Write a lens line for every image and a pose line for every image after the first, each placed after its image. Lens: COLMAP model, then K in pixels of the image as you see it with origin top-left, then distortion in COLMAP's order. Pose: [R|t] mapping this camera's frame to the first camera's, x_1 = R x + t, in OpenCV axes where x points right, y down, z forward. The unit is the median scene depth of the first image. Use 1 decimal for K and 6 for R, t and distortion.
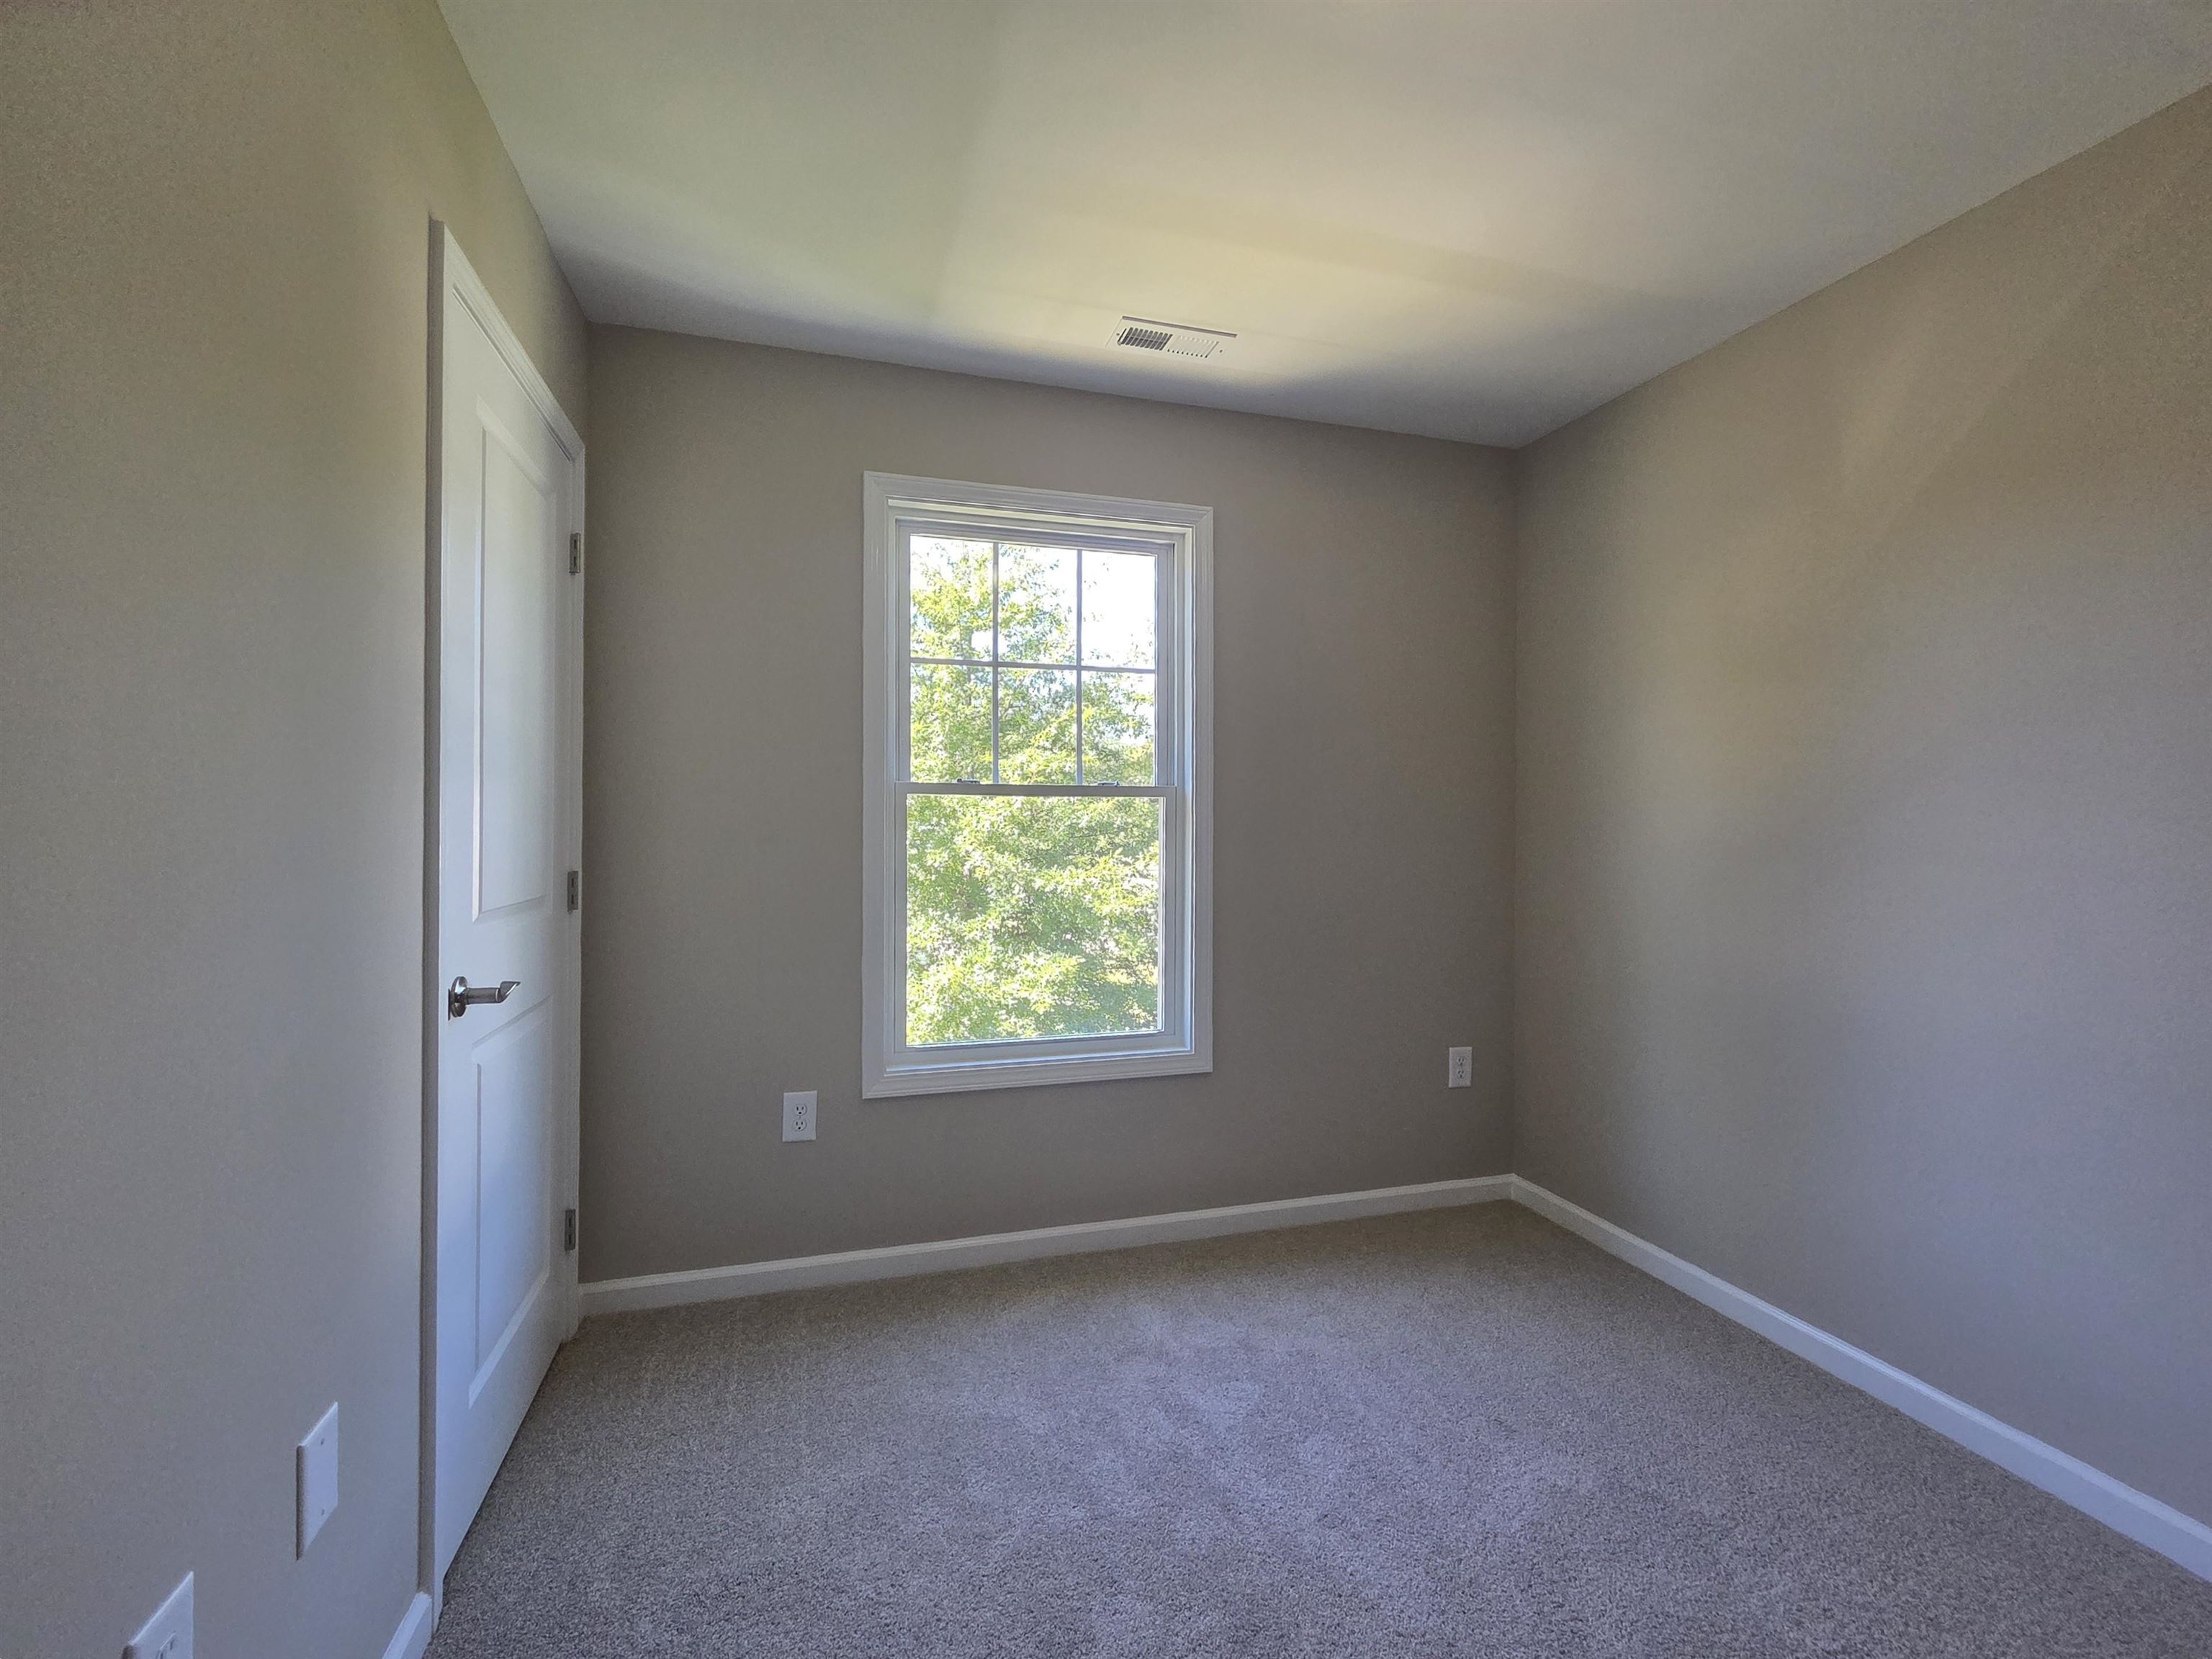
lens RADIAL K [[1008.9, 0, 1079.2], [0, 1008.9, 826.4], [0, 0, 1]] dist [0.001995, -0.001151]
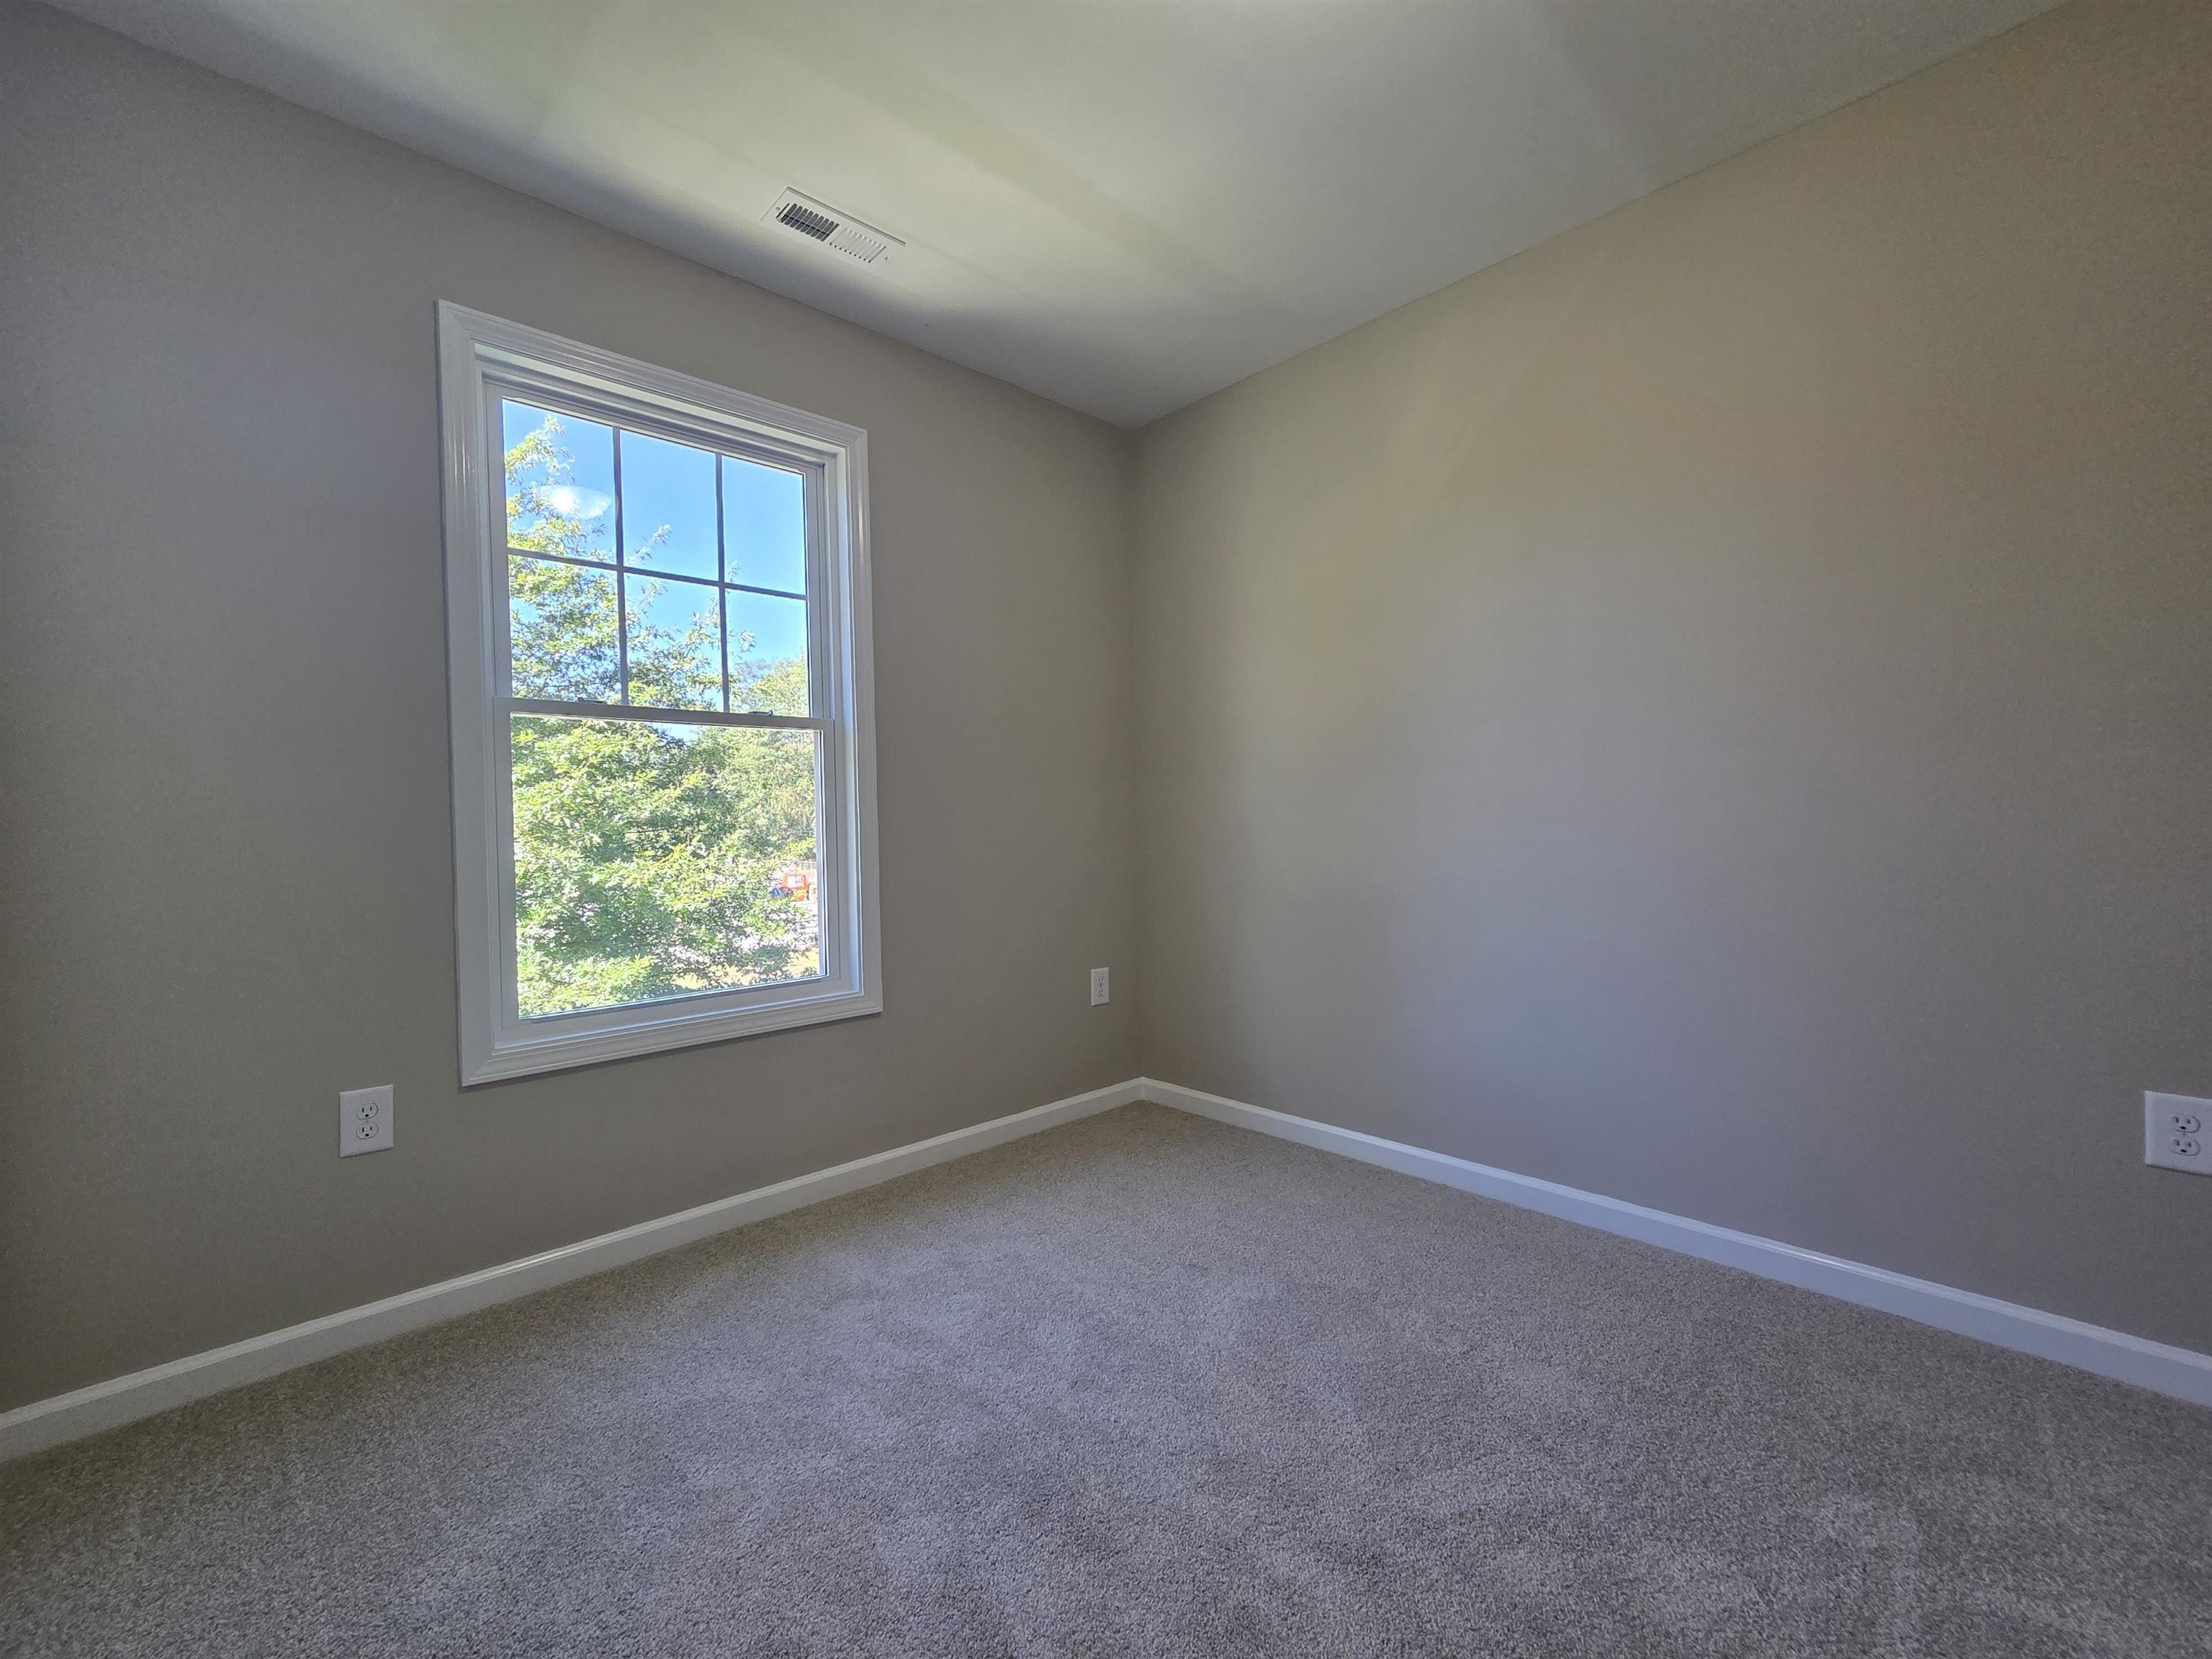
lens RADIAL K [[965.5, 0, 1127.9], [0, 965.5, 838.7], [0, 0, 1]] dist [0.000859, -0.000435]
pose [[0.878604, -0.030460, 0.476579, -0.111376], [0.028687, 0.999528, 0.010996, 0.080861], [-0.476689, 0.004011, 0.879063, 0.071788]]
